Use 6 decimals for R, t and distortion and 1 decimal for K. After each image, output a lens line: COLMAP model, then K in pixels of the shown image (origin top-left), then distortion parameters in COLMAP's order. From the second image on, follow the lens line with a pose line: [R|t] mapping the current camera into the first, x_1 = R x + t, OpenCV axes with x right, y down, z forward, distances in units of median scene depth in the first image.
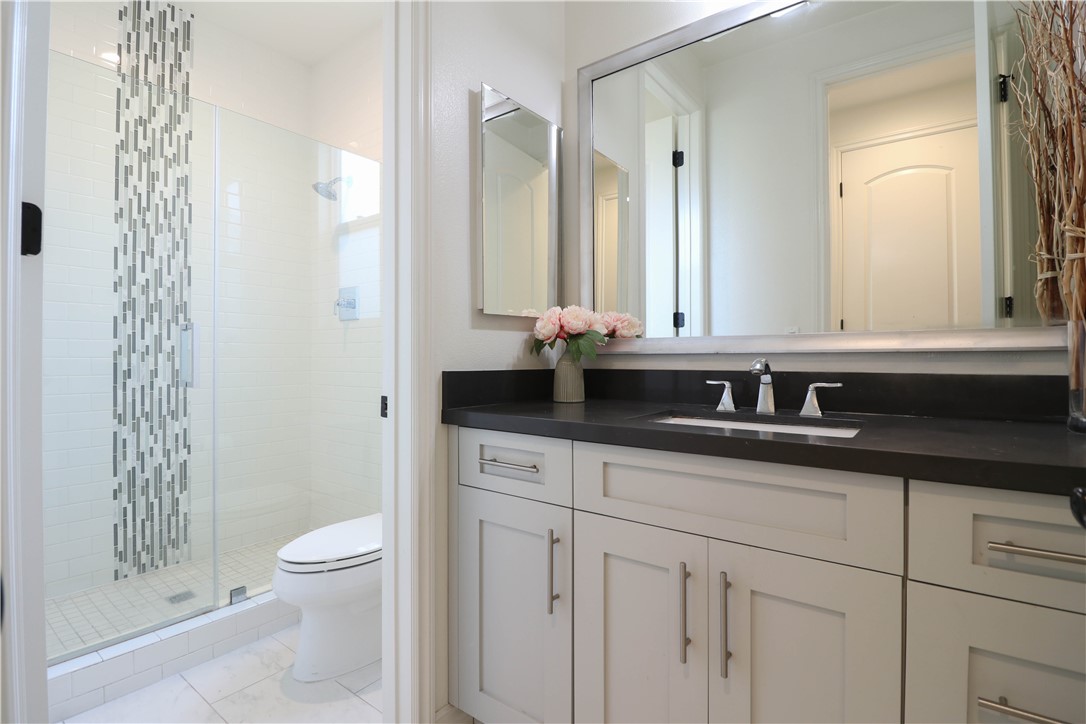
lens RADIAL K [[509.1, 0, 539.7], [0, 509.1, 354.7], [0, 0, 1]] dist [-0.008911, -0.009499]
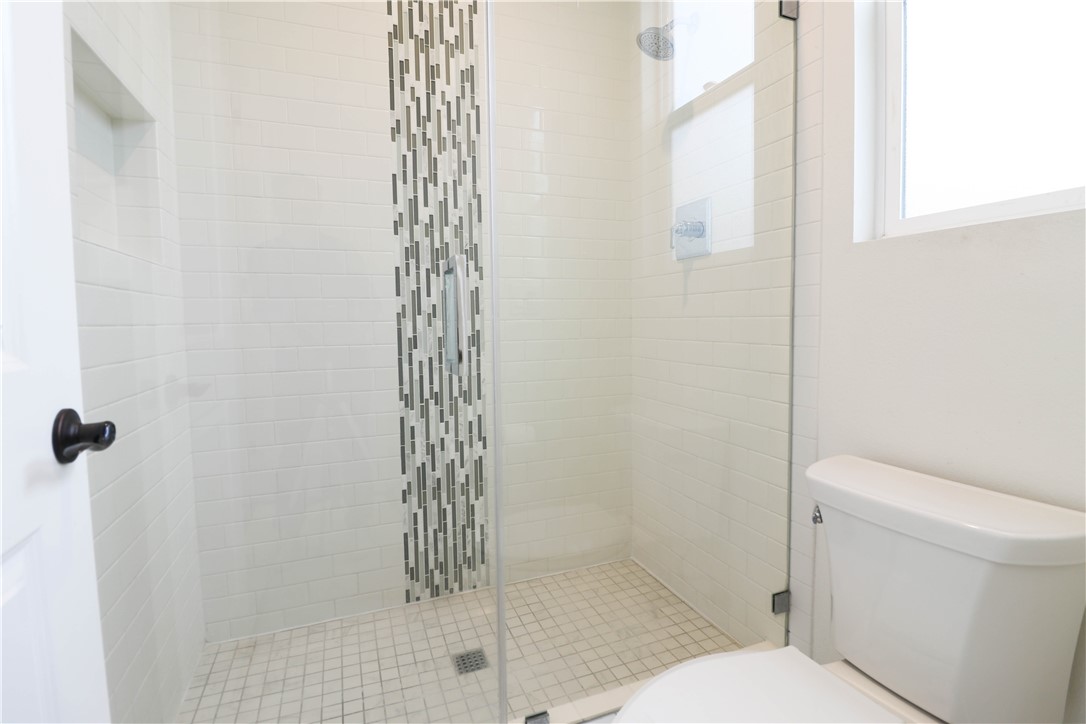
lens RADIAL K [[509.1, 0, 547.4], [0, 509.1, 356.7], [0, 0, 1]] dist [-0.008911, -0.009499]
pose [[0.856758, 0.026381, -0.515043, -0.239788], [0.015591, 0.996909, 0.076998, 0.003264], [0.515483, -0.073998, 0.853699, 0.434116]]
